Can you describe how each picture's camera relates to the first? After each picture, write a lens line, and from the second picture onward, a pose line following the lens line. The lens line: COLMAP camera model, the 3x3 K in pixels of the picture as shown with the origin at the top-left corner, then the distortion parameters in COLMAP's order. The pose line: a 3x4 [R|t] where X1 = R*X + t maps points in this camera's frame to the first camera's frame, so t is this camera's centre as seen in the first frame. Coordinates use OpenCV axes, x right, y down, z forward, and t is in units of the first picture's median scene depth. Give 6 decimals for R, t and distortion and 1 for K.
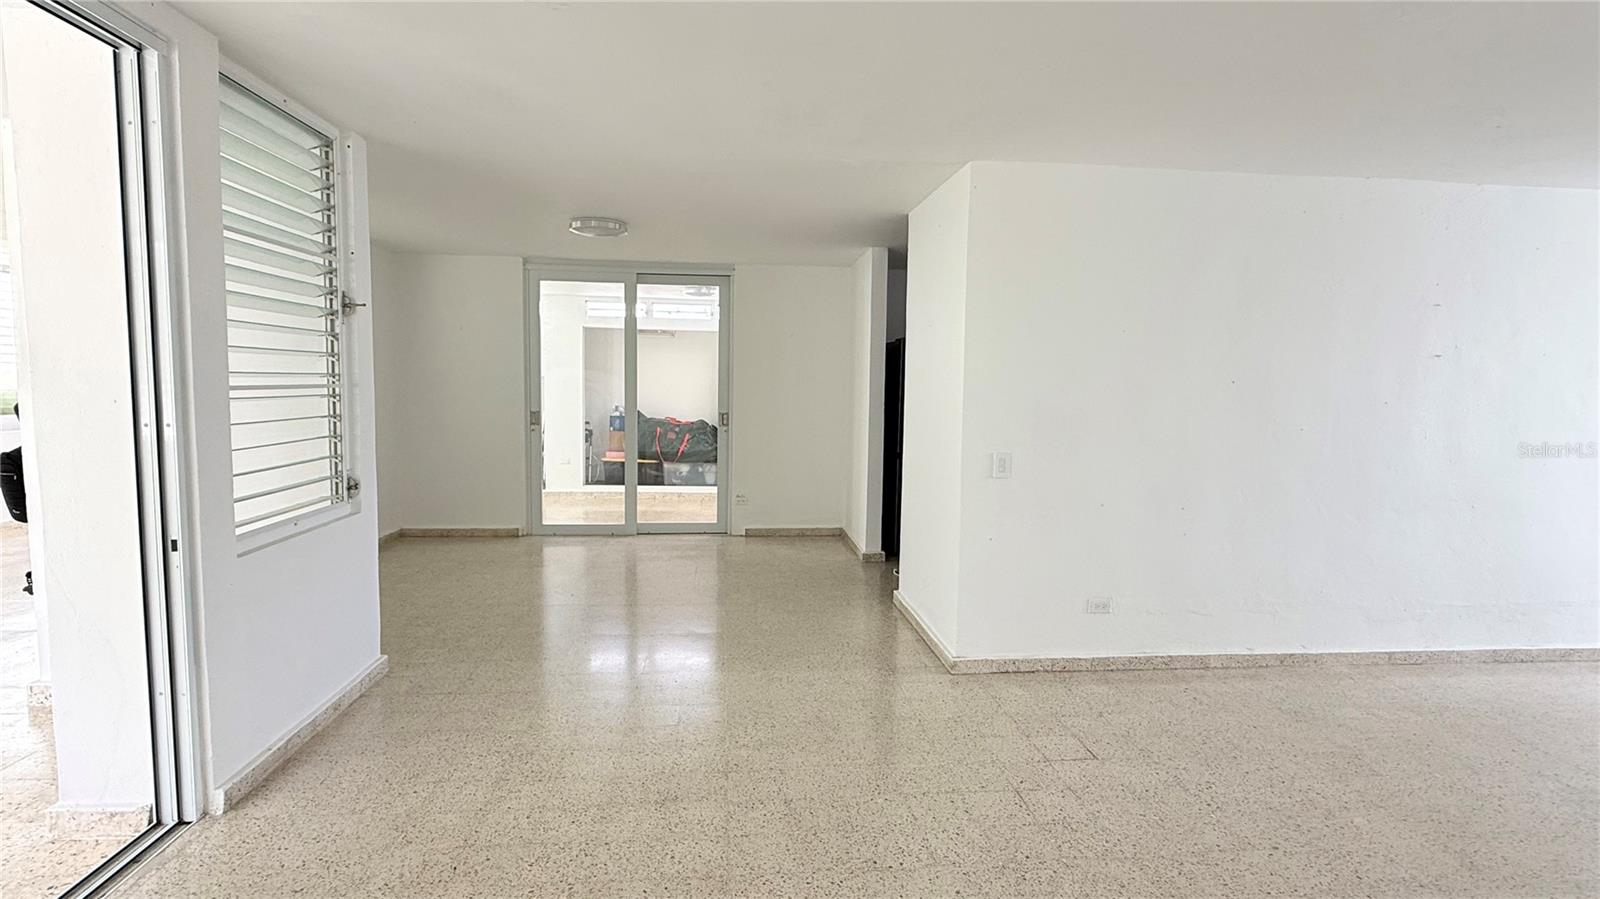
lens RADIAL K [[788.3, 0, 800.0], [0, 788.3, 449.5], [0, 0, 1]] dist [0.021995, 0.000113]
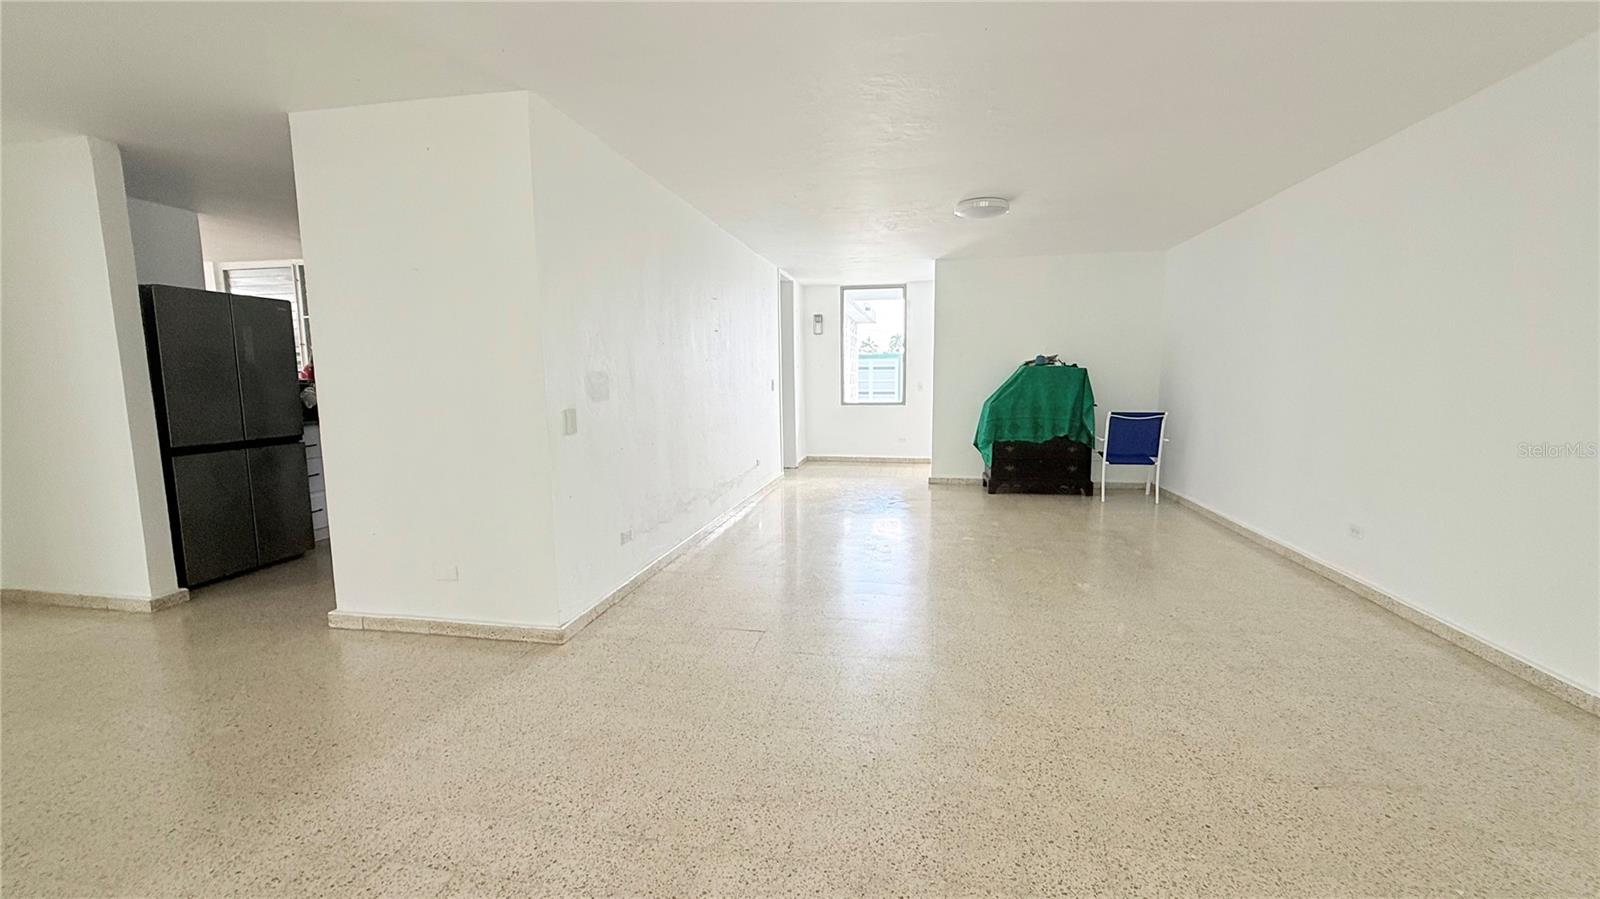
lens RADIAL K [[637.1, 0, 797.7], [0, 637.1, 448.2], [0, 0, 1]] dist [0.000890, 0.000113]
pose [[0.274474, -0.122326, 0.953782, -0.435819], [0.090783, 0.990742, 0.100941, -0.001288], [-0.957300, 0.058882, 0.283038, 0.503079]]
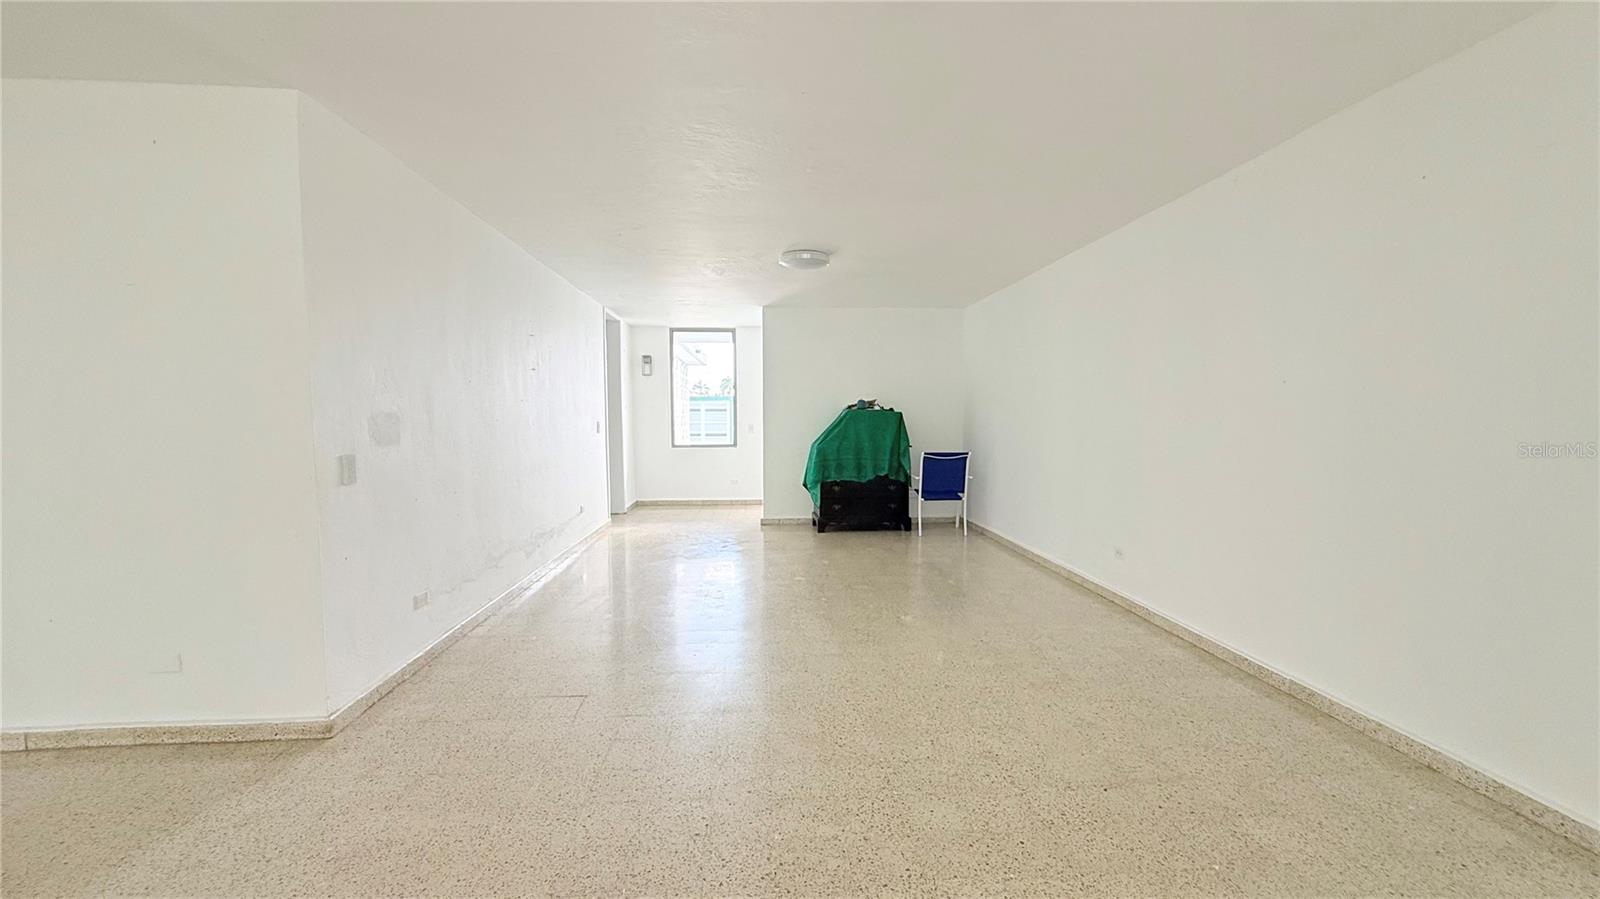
lens RADIAL K [[637.1, 0, 797.7], [0, 637.1, 448.2], [0, 0, 1]] dist [0.000890, 0.000113]
pose [[0.017148, -0.060728, 0.998007, -0.421720], [0.085464, 0.994590, 0.059052, -0.001823], [-0.996194, 0.084281, 0.022245, 0.500998]]
